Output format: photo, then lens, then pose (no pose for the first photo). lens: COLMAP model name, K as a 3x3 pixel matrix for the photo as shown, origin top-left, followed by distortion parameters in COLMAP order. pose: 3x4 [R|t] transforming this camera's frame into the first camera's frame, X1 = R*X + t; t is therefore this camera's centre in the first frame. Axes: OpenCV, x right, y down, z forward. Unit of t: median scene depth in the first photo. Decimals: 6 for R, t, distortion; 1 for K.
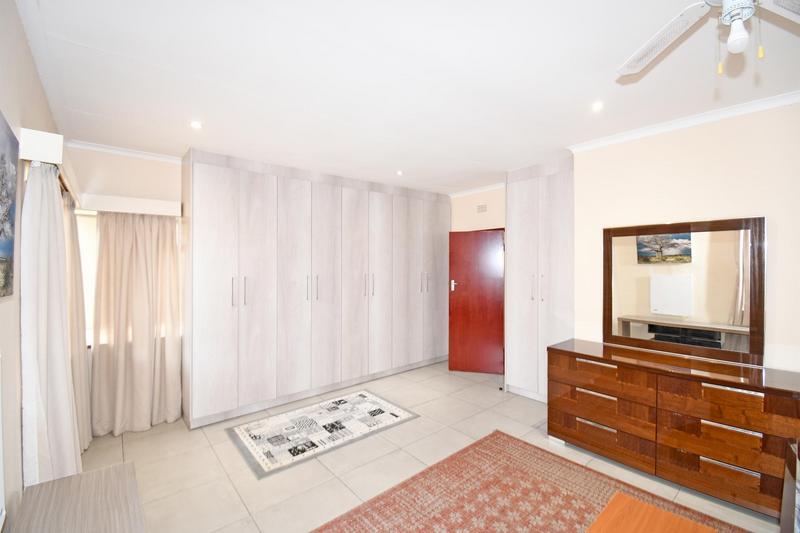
lens RADIAL K [[345.1, 0, 400.0], [0, 345.1, 266.5], [0, 0, 1]] dist [0.015996, -0.023942]
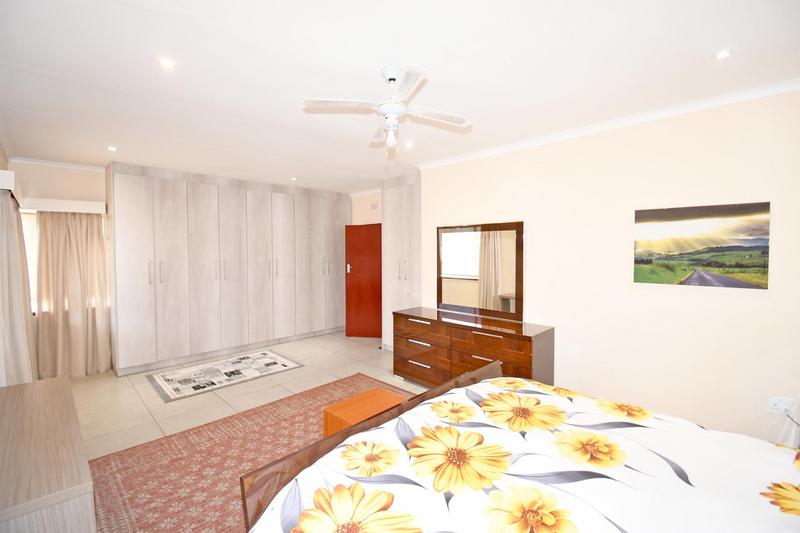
lens RADIAL K [[345.1, 0, 400.0], [0, 345.1, 266.5], [0, 0, 1]] dist [0.015996, -0.023942]
pose [[0.995009, 0.000206, 0.099787, 0.320298], [-0.004348, 0.999138, 0.041290, -0.006753], [-0.099692, -0.041518, 0.994152, -0.380592]]
